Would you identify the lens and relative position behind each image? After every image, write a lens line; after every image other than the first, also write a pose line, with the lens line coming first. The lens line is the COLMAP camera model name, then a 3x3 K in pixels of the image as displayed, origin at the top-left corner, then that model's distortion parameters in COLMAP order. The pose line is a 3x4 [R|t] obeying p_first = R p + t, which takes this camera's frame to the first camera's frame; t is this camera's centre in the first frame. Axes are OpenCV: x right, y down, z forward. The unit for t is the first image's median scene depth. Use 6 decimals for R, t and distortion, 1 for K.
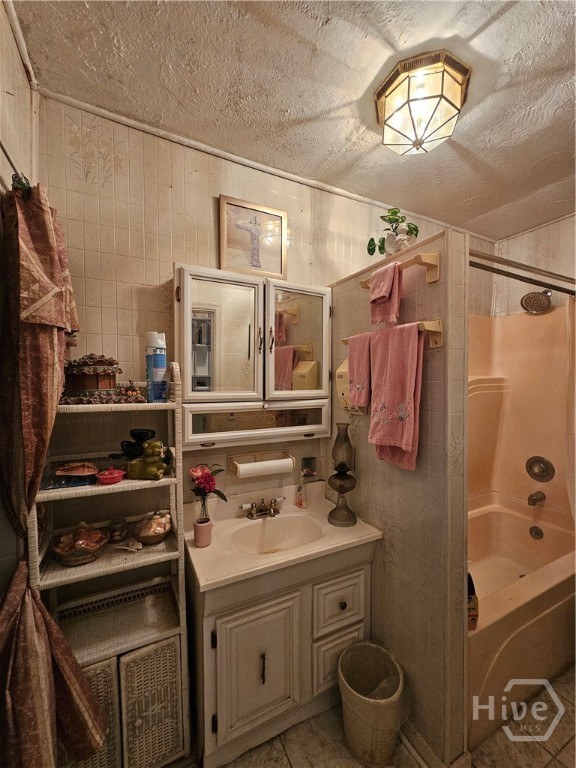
lens RADIAL K [[316.2, 0, 290.3], [0, 316.2, 388.0], [0, 0, 1]] dist [-0.004817, 0.001905]
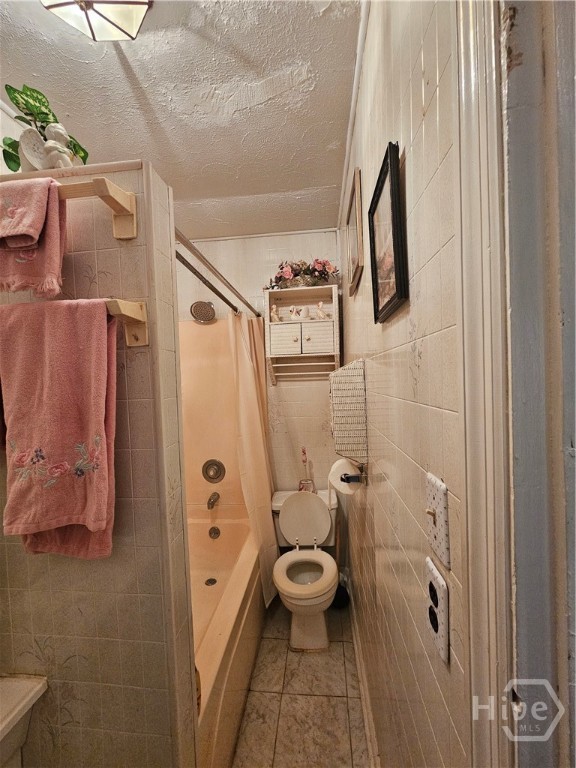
lens RADIAL K [[316.2, 0, 292.7], [0, 316.2, 389.6], [0, 0, 1]] dist [-0.004817, 0.001905]
pose [[0.529863, -0.038912, 0.847190, 0.088072], [0.051371, 0.998585, 0.013736, -0.033373], [-0.846526, 0.036243, 0.531112, 0.390642]]
